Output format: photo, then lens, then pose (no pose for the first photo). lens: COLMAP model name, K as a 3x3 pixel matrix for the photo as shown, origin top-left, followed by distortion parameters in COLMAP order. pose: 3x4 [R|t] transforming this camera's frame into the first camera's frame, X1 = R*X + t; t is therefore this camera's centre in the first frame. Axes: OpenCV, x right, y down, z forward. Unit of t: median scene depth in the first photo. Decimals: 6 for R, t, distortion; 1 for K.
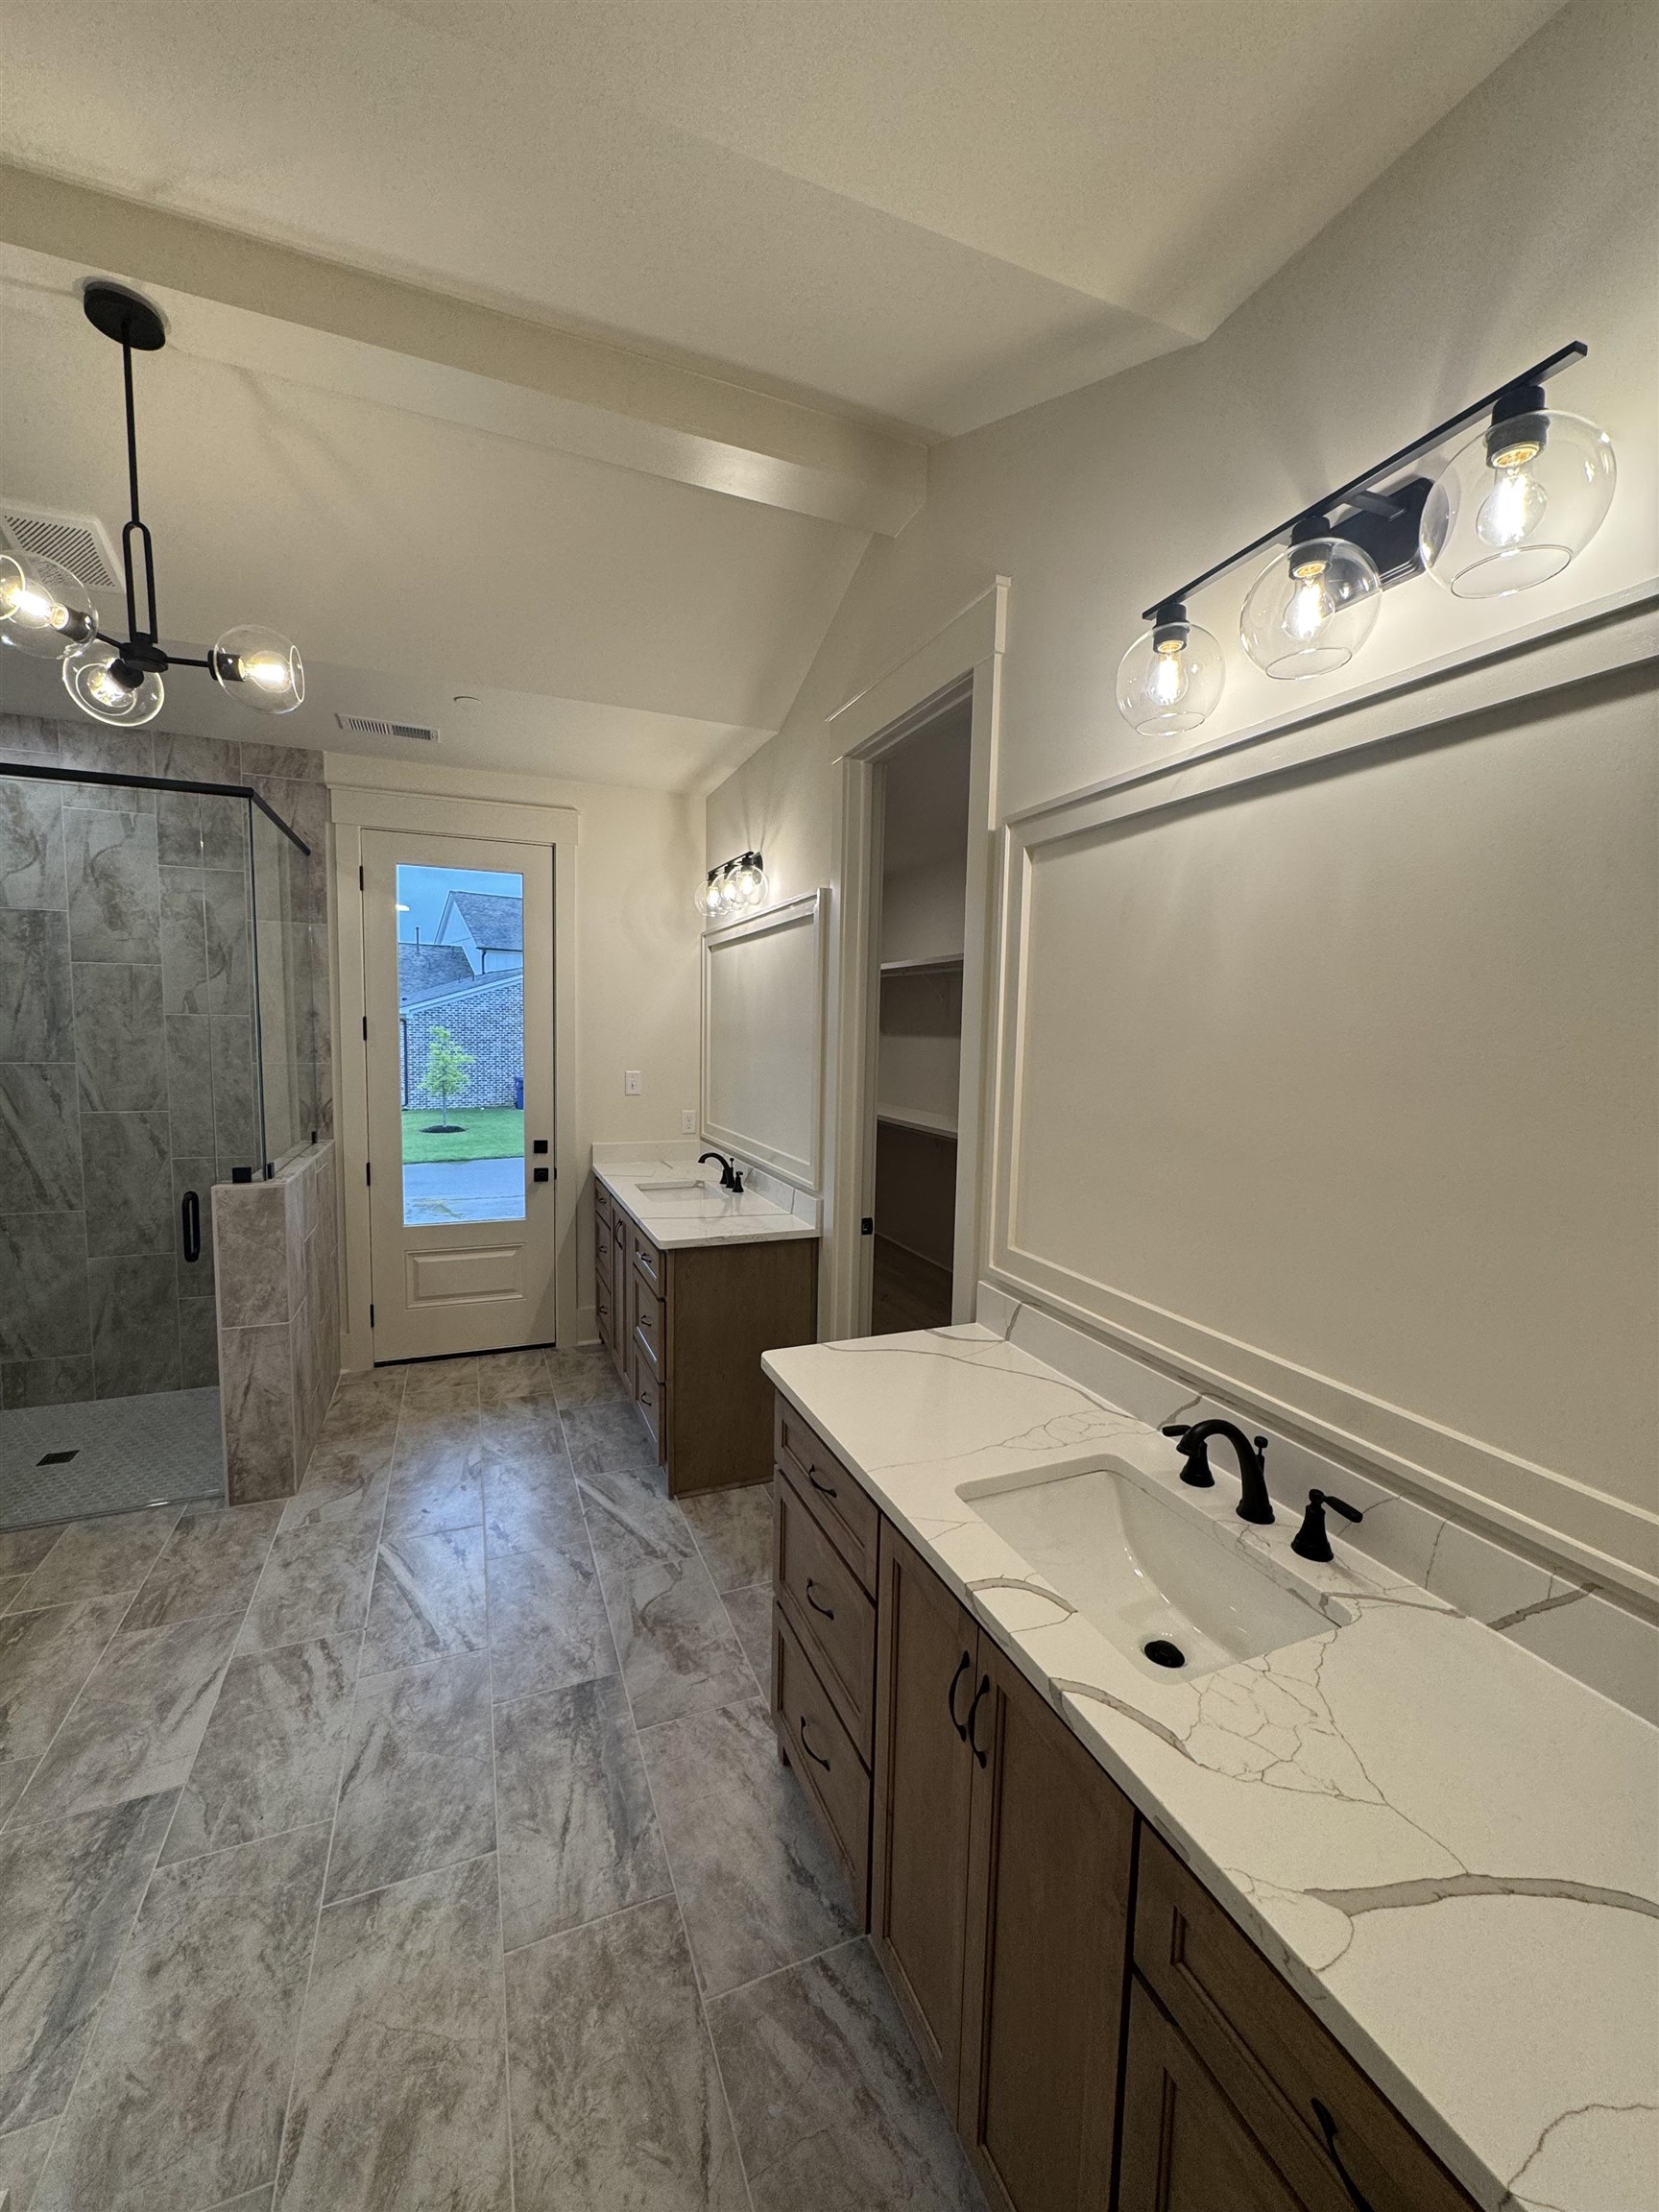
lens RADIAL K [[876.9, 0, 827.5], [0, 876.9, 1110.7], [0, 0, 1]] dist [-0.001436, 0.000474]
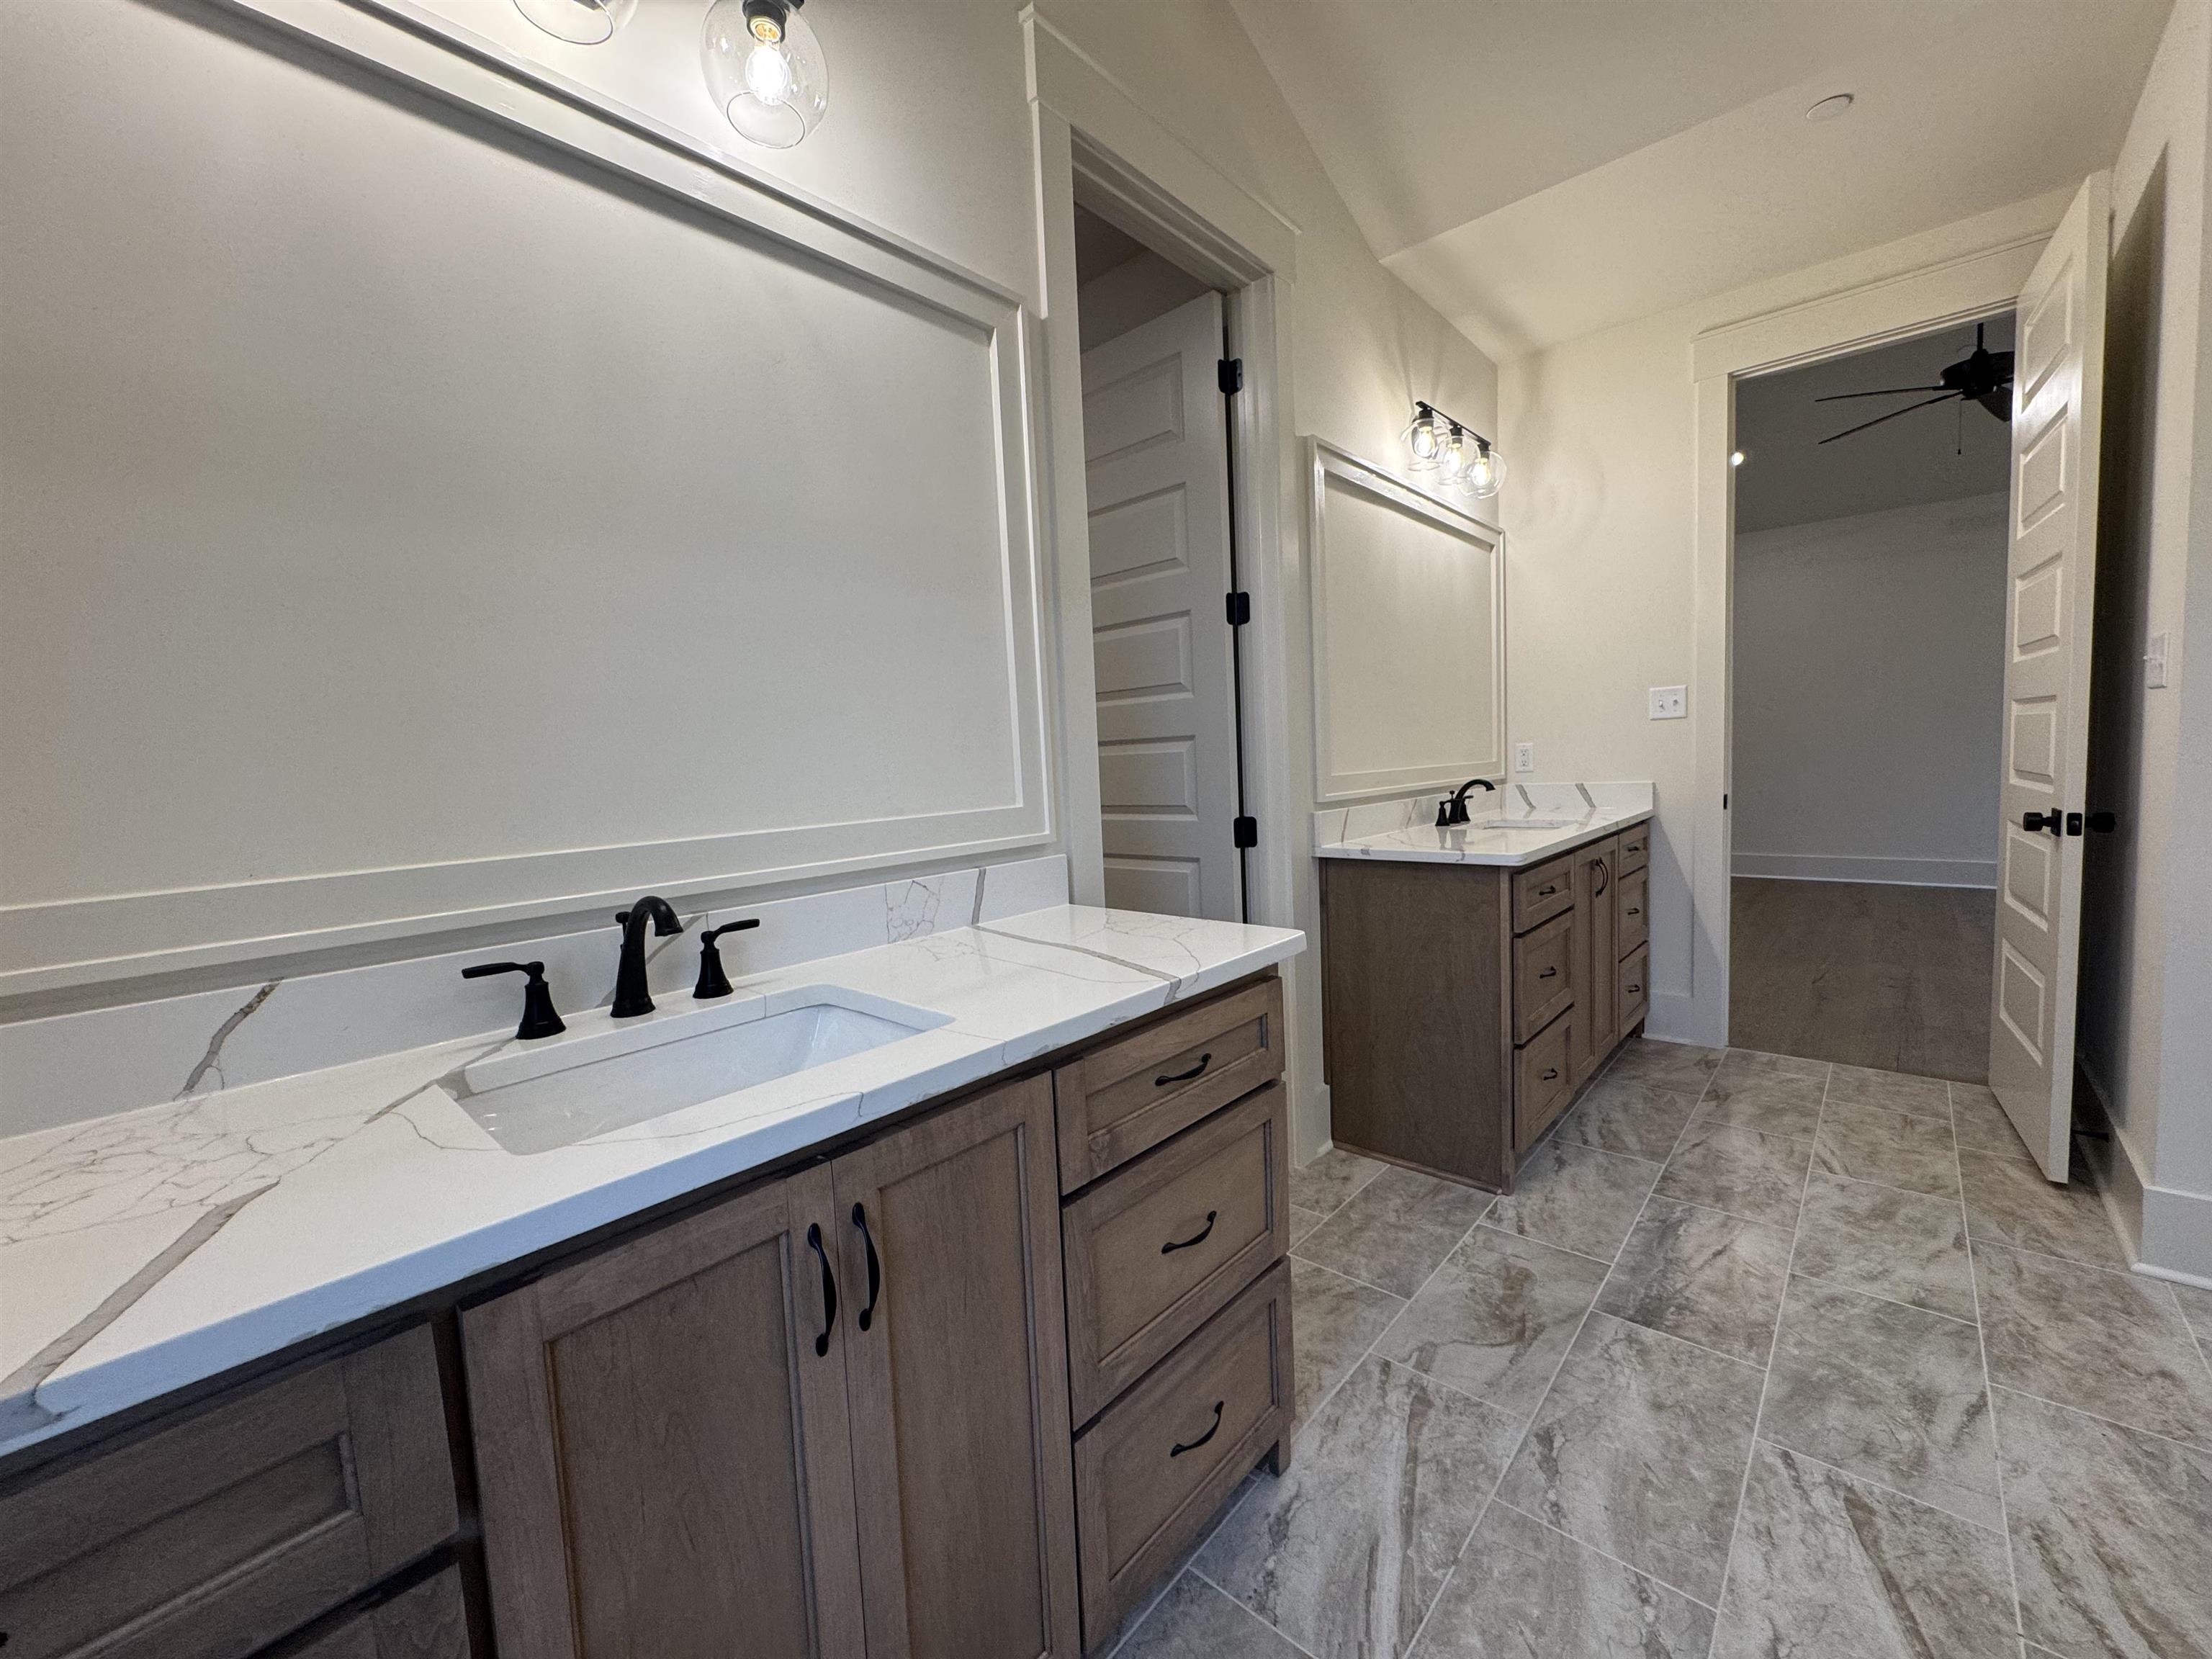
lens RADIAL K [[876.9, 0, 1109.1], [0, 876.9, 825.5], [0, 0, 1]] dist [-0.001436, 0.000474]
pose [[-0.432860, -0.072409, 0.898548, -0.528326], [0.120481, 0.983179, 0.137269, 0.006059], [-0.893373, 0.167676, -0.416855, 1.173876]]
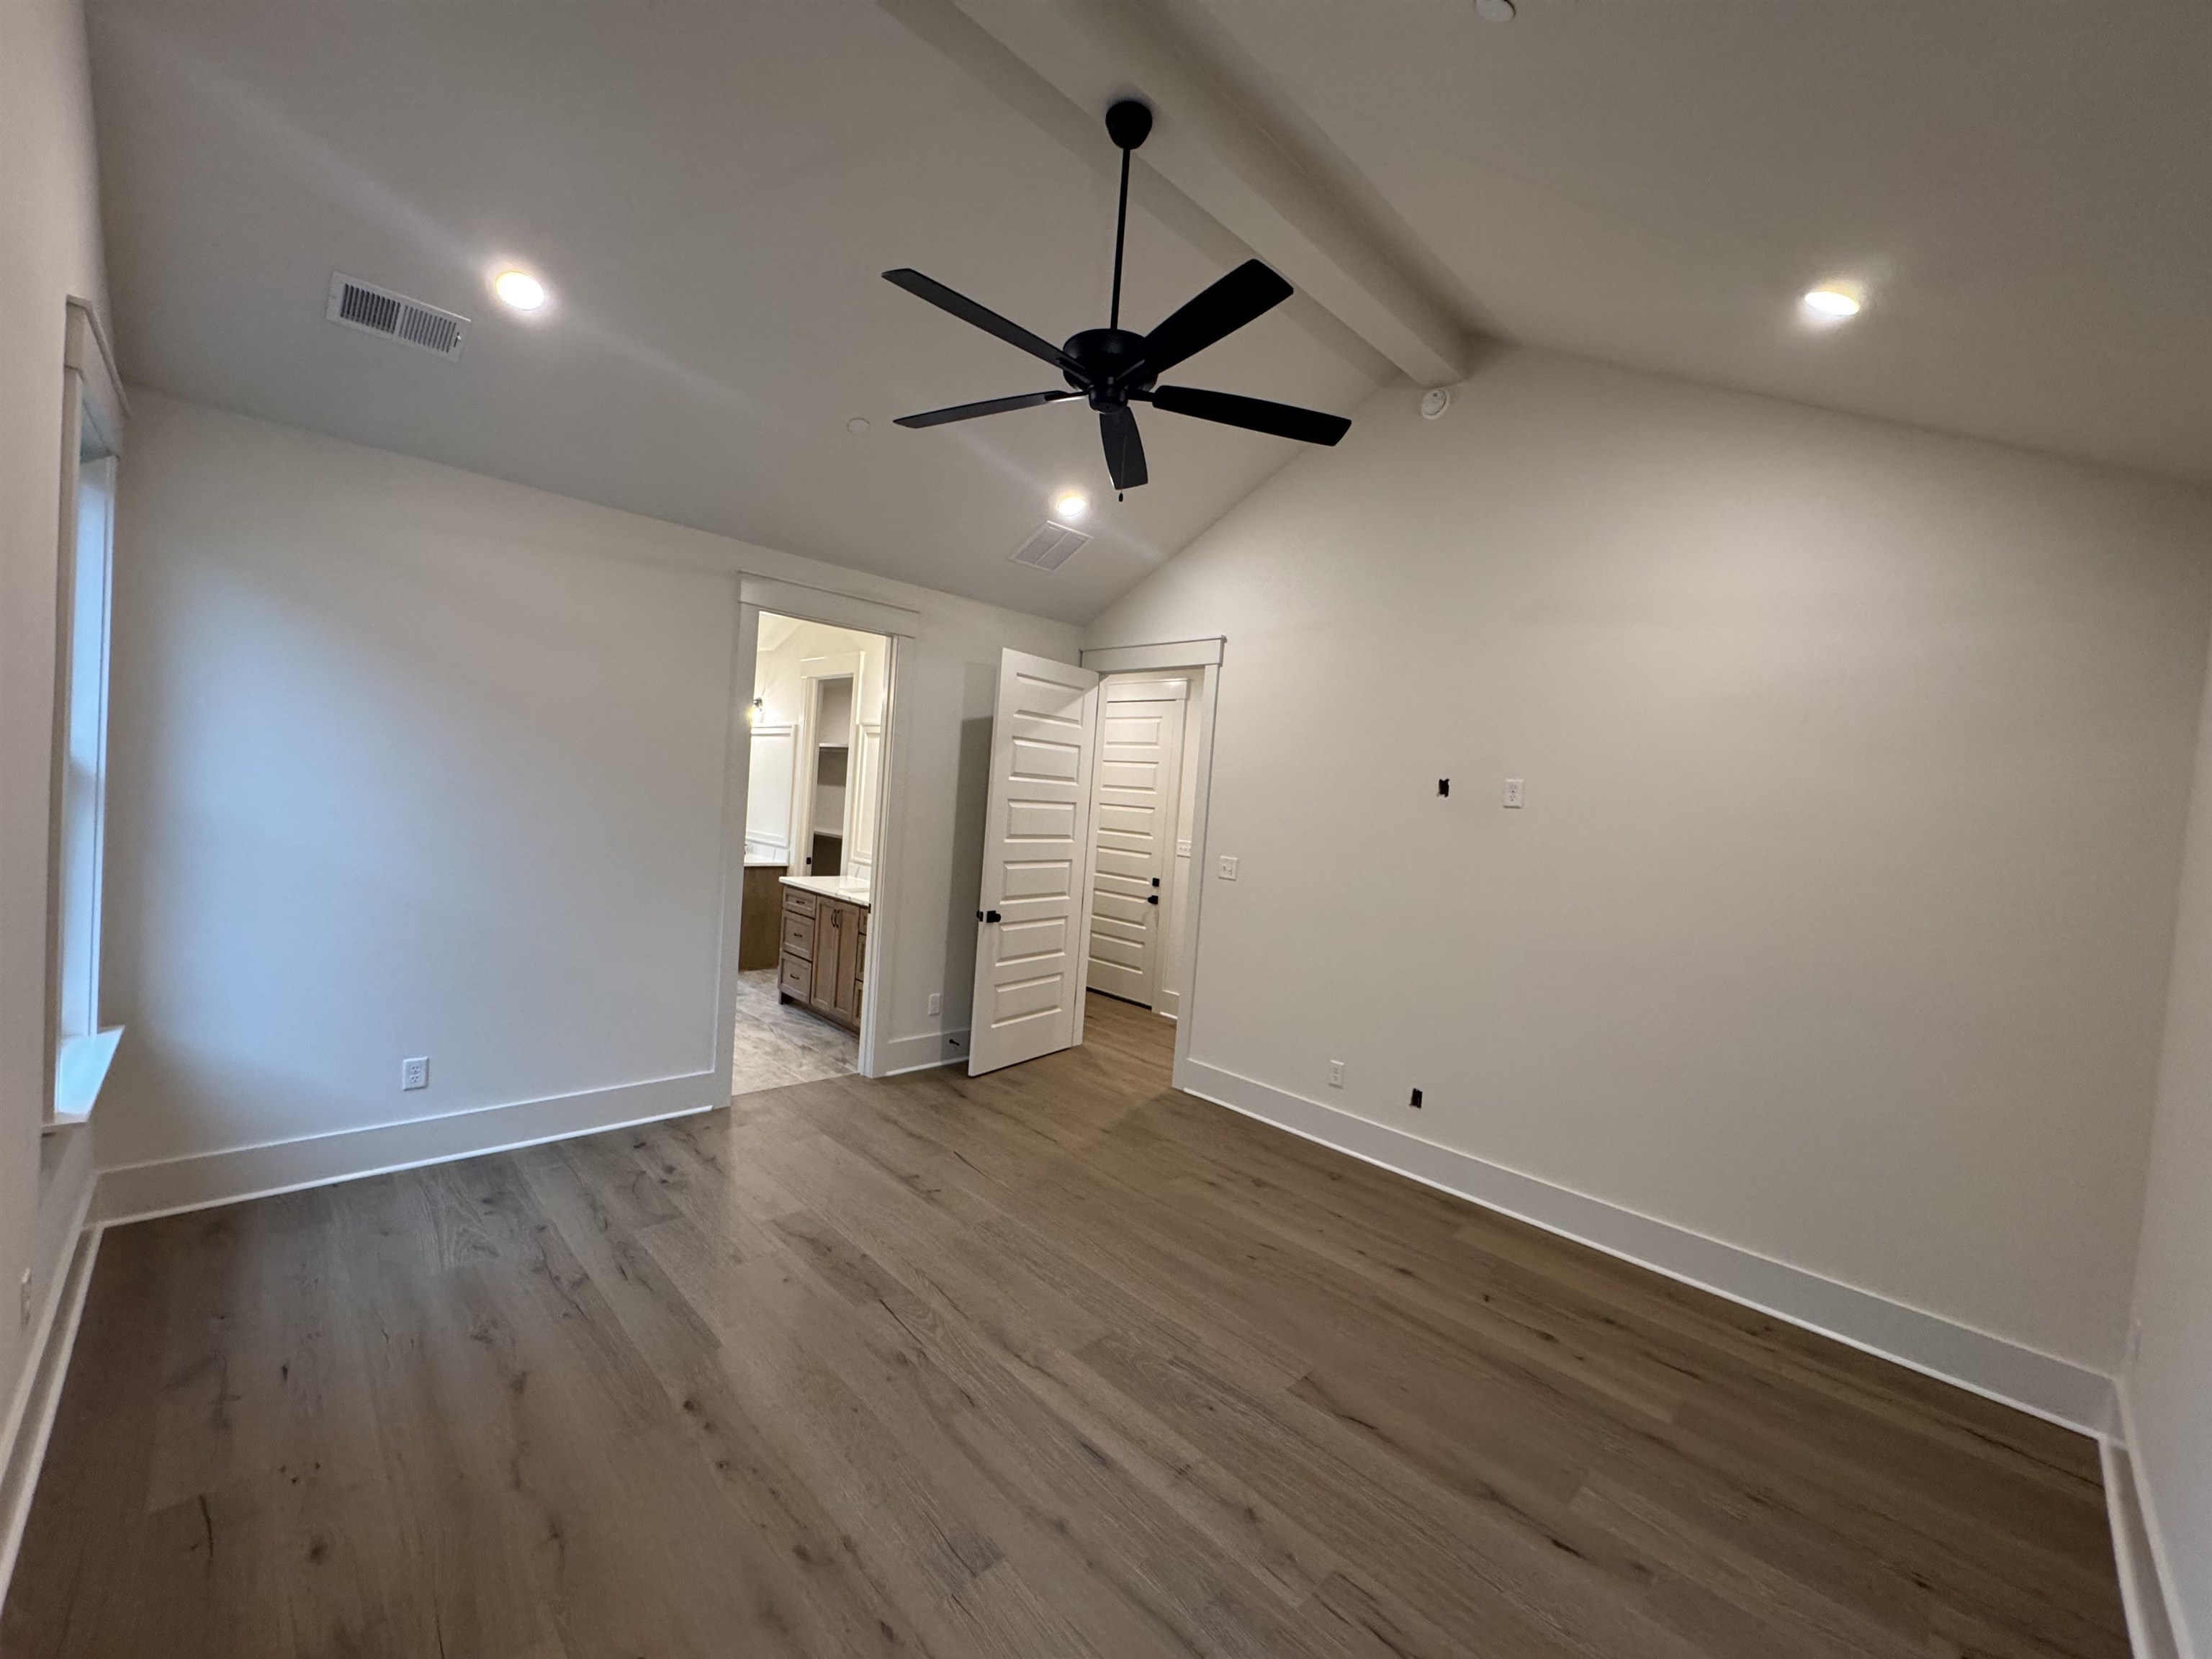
lens RADIAL K [[876.9, 0, 1094.2], [0, 876.9, 825.6], [0, 0, 1]] dist [-0.001436, 0.000474]
pose [[0.927698, 0.038009, 0.371392, -0.125349], [-0.019655, 0.998397, -0.053083, 0.140187], [-0.372814, 0.041945, 0.926958, -1.523382]]
